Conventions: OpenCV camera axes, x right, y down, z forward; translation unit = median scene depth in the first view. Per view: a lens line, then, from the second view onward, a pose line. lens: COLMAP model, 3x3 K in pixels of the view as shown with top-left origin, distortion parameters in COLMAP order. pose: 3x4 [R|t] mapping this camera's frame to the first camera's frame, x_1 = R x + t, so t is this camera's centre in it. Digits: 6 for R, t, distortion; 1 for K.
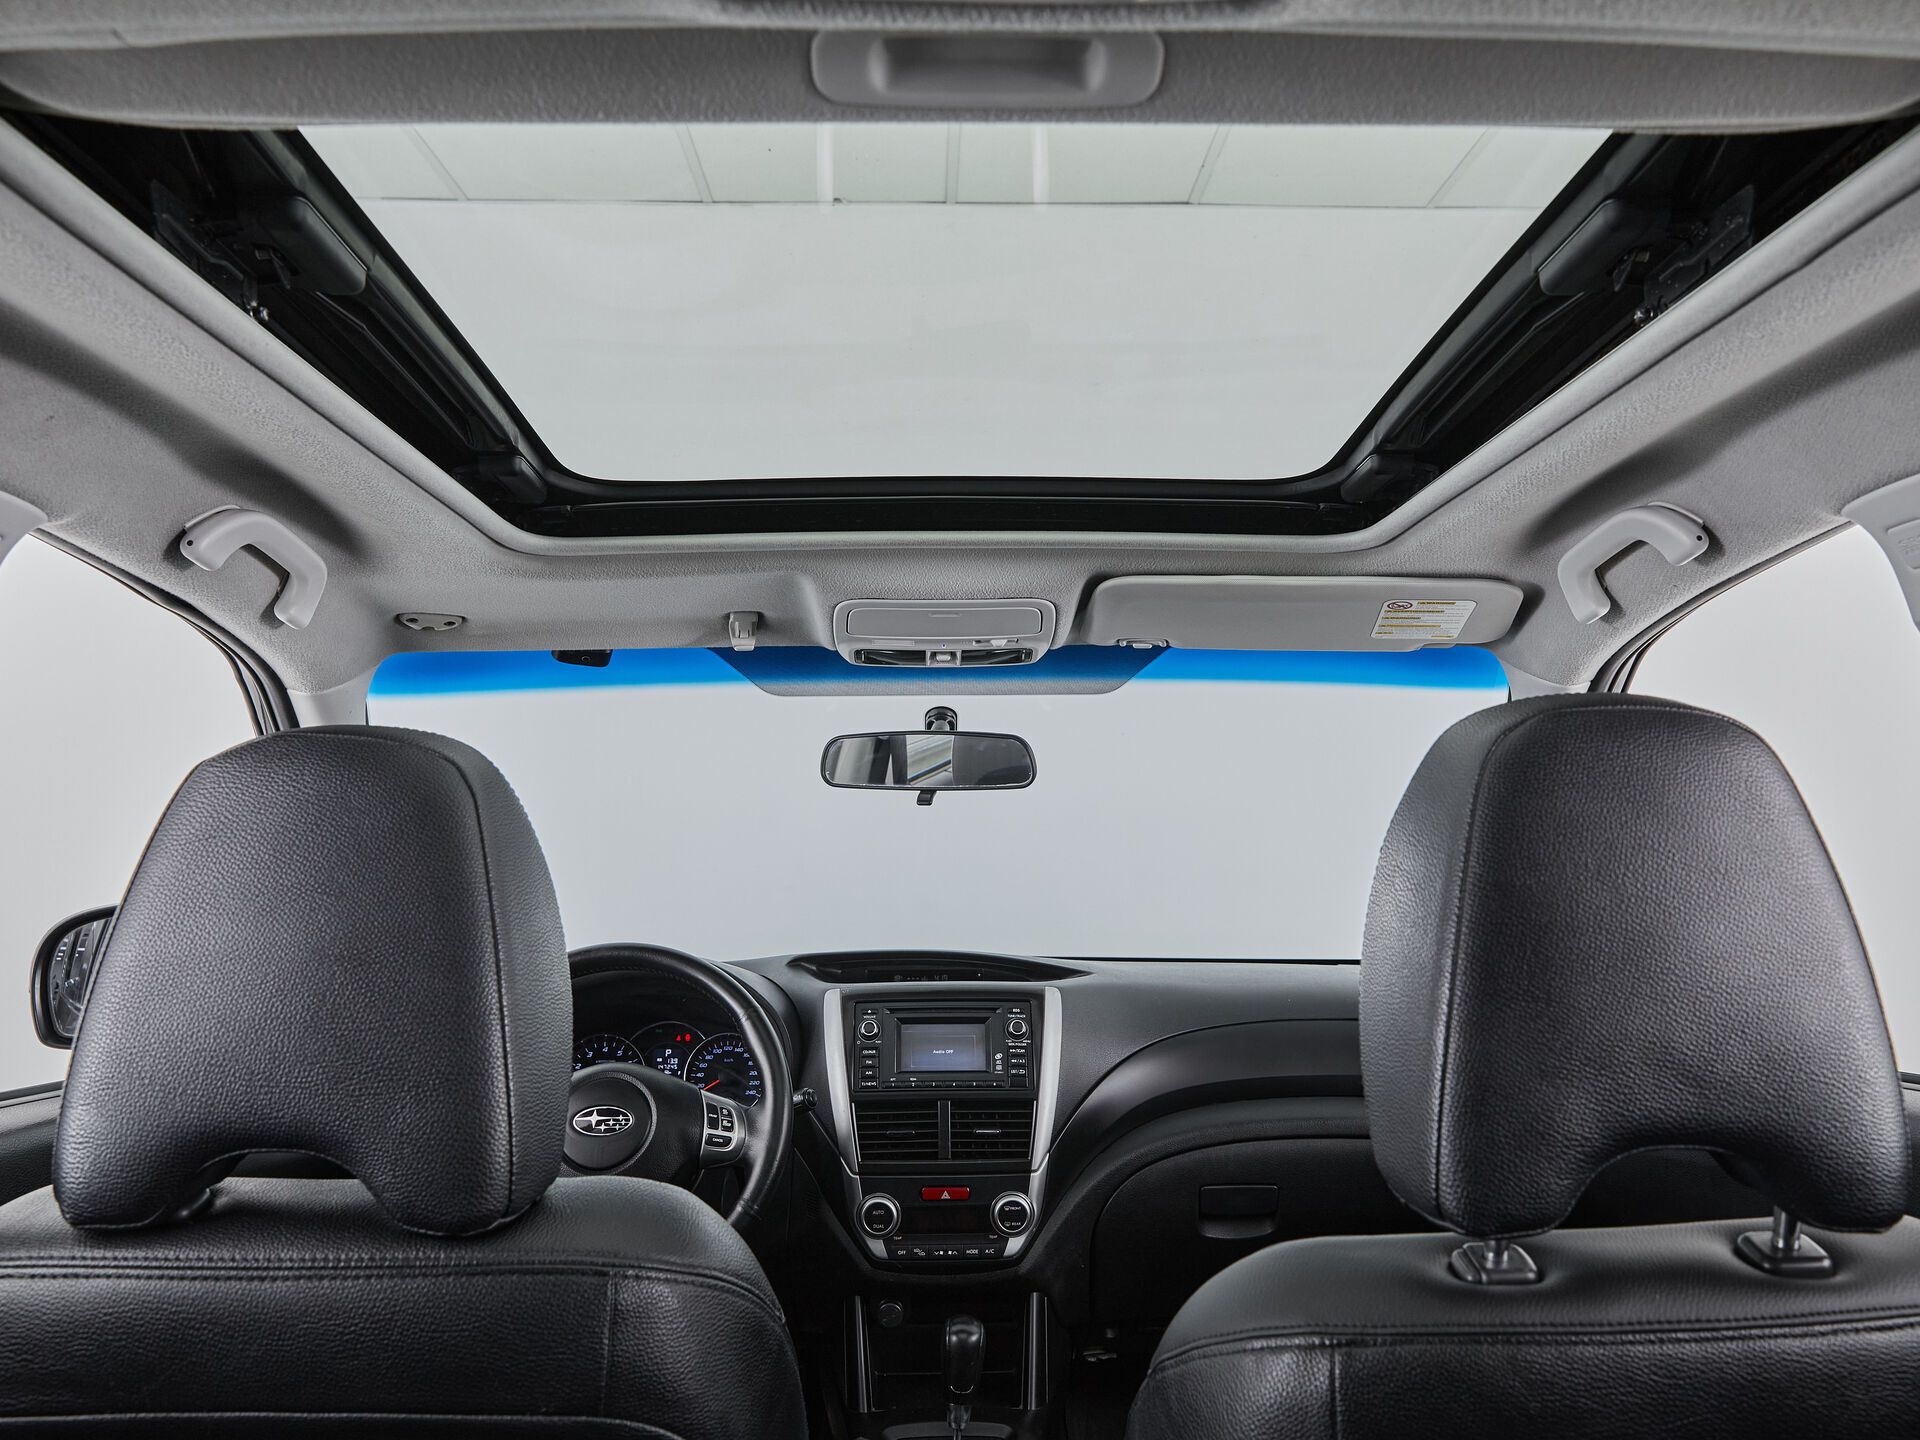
lens RADIAL K [[1467.9, 0, 956.1], [0, 1467.9, 732.3], [0, 0, 1]] dist [-0.011679, 0.007503]
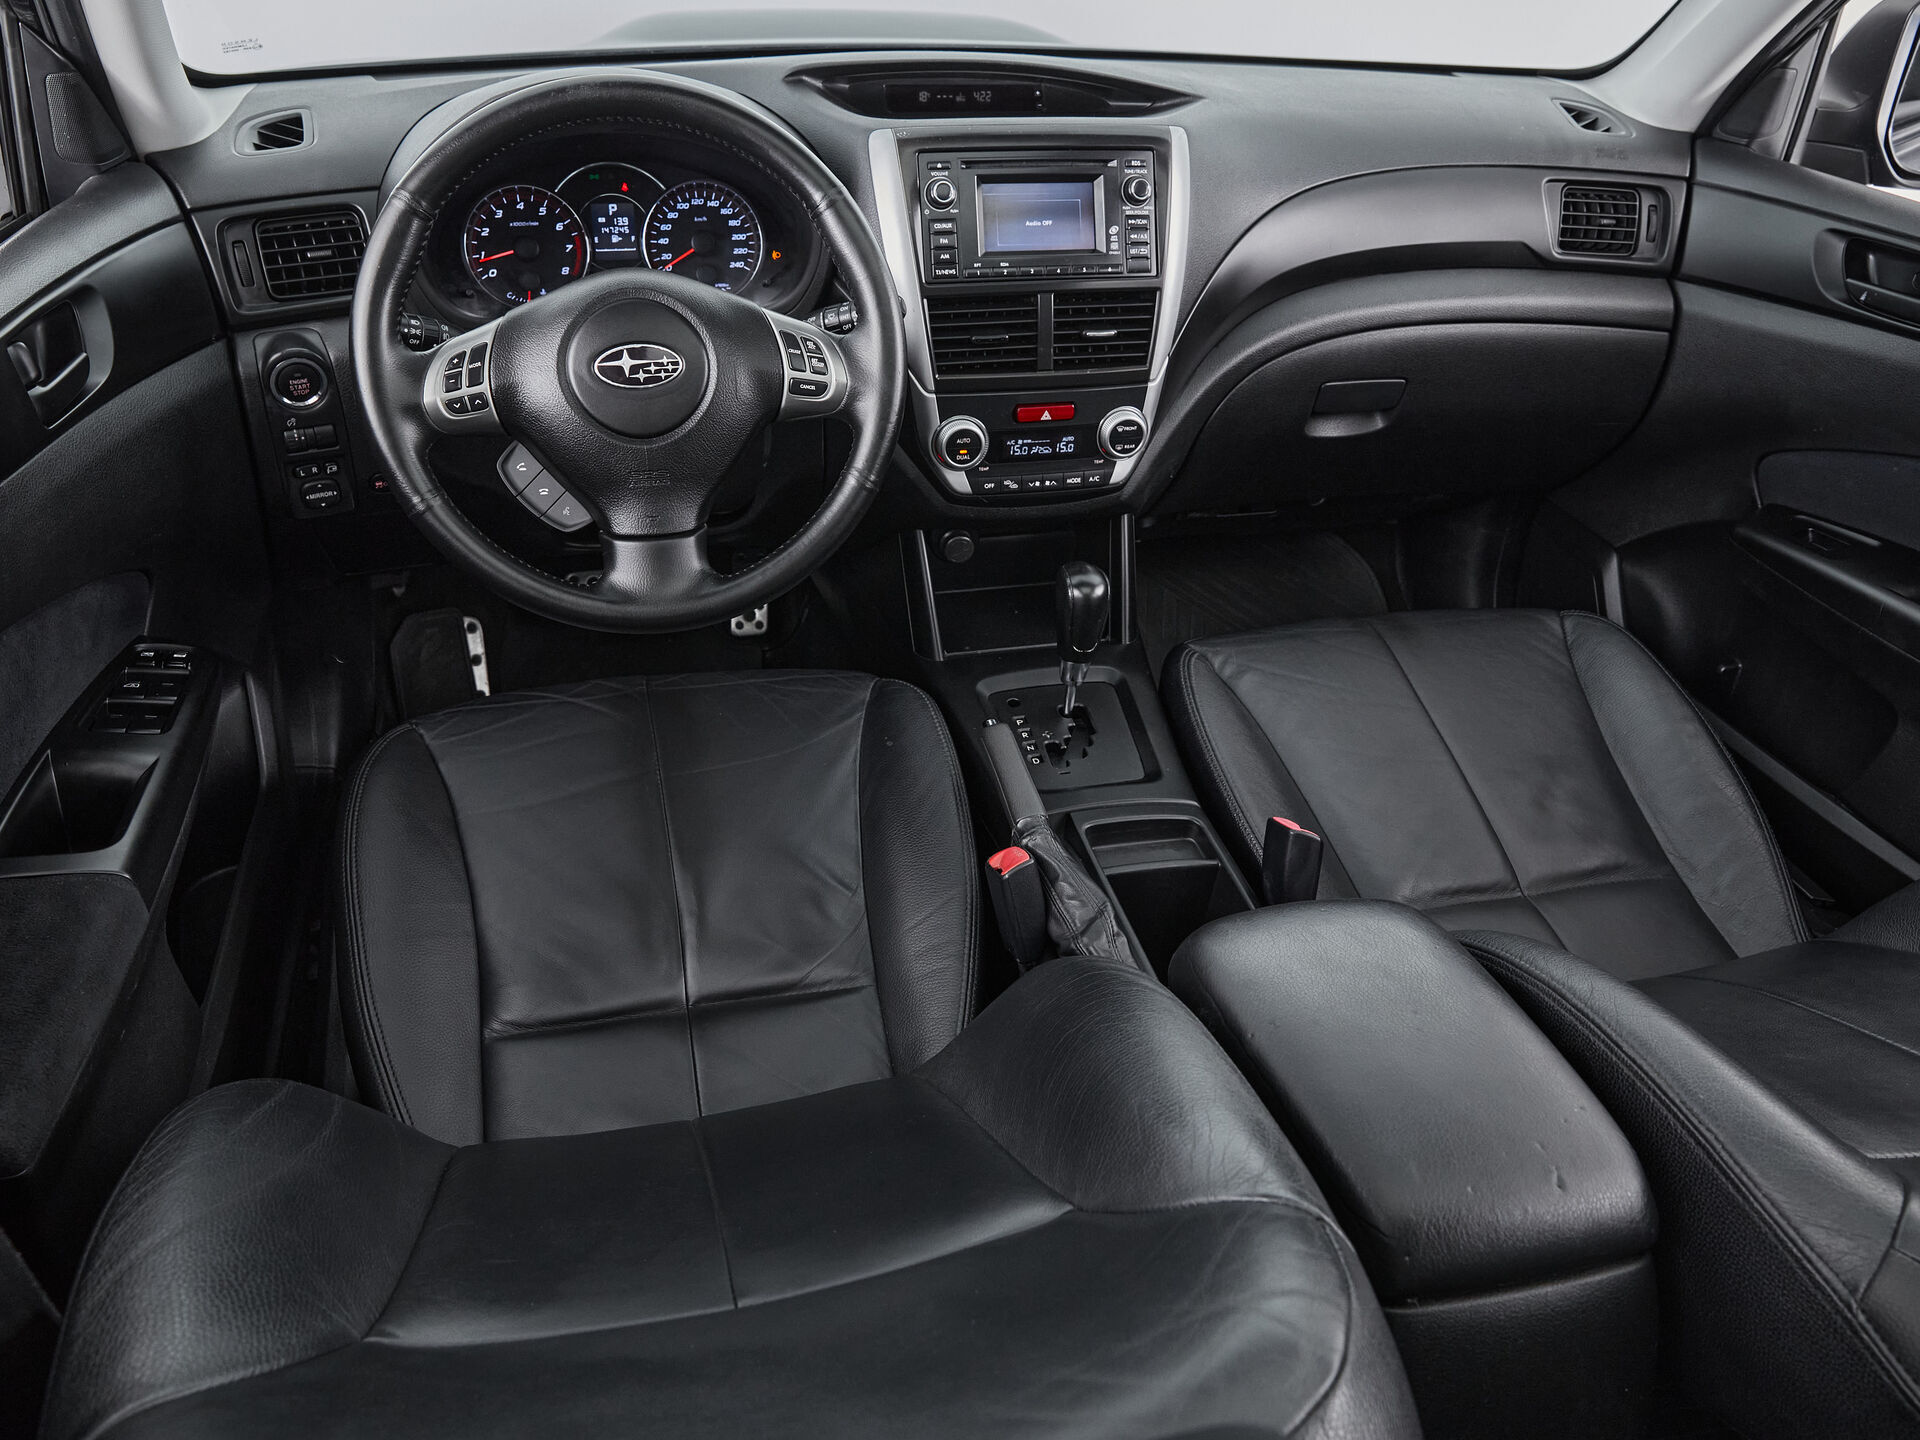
lens RADIAL K [[1467.9, 0, 956.0], [0, 1467.9, 721.0], [0, 0, 1]] dist [-0.011679, 0.007503]
pose [[0.975198, -0.081608, 0.205739, -0.227553], [-0.059100, 0.799783, 0.597373, -0.018110], [-0.213297, -0.594717, 0.775124, 0.307248]]
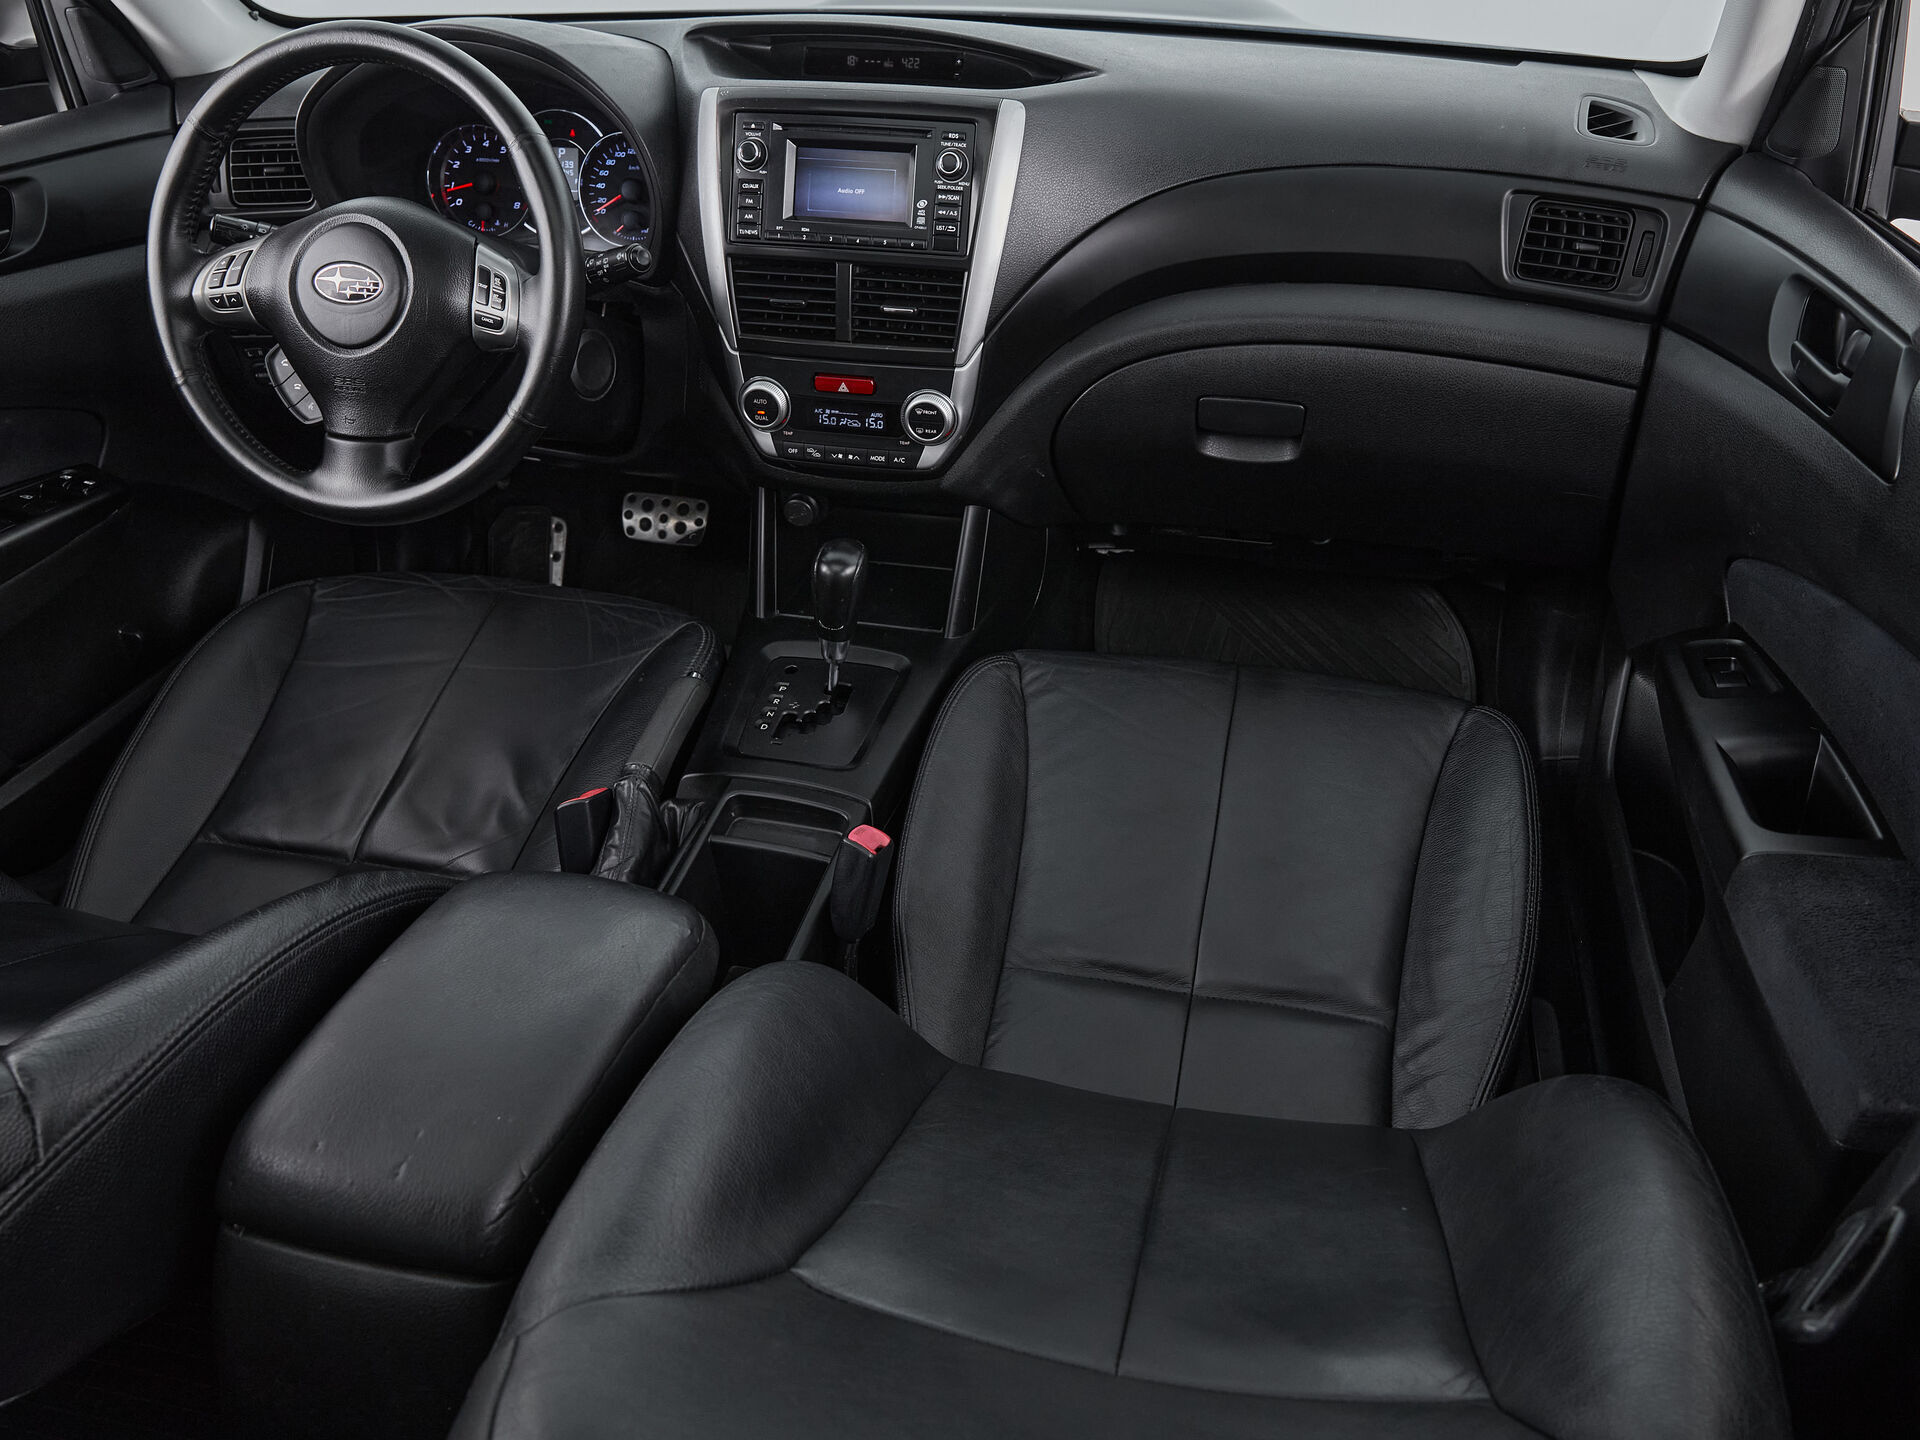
lens RADIAL K [[1467.9, 0, 978.7], [0, 1467.9, 736.6], [0, 0, 1]] dist [-0.011679, 0.007503]
pose [[0.971685, 0.136723, -0.192703, 0.235107], [0.012745, 0.784060, 0.620554, -0.018015], [0.235935, -0.605439, 0.760117, 0.318943]]
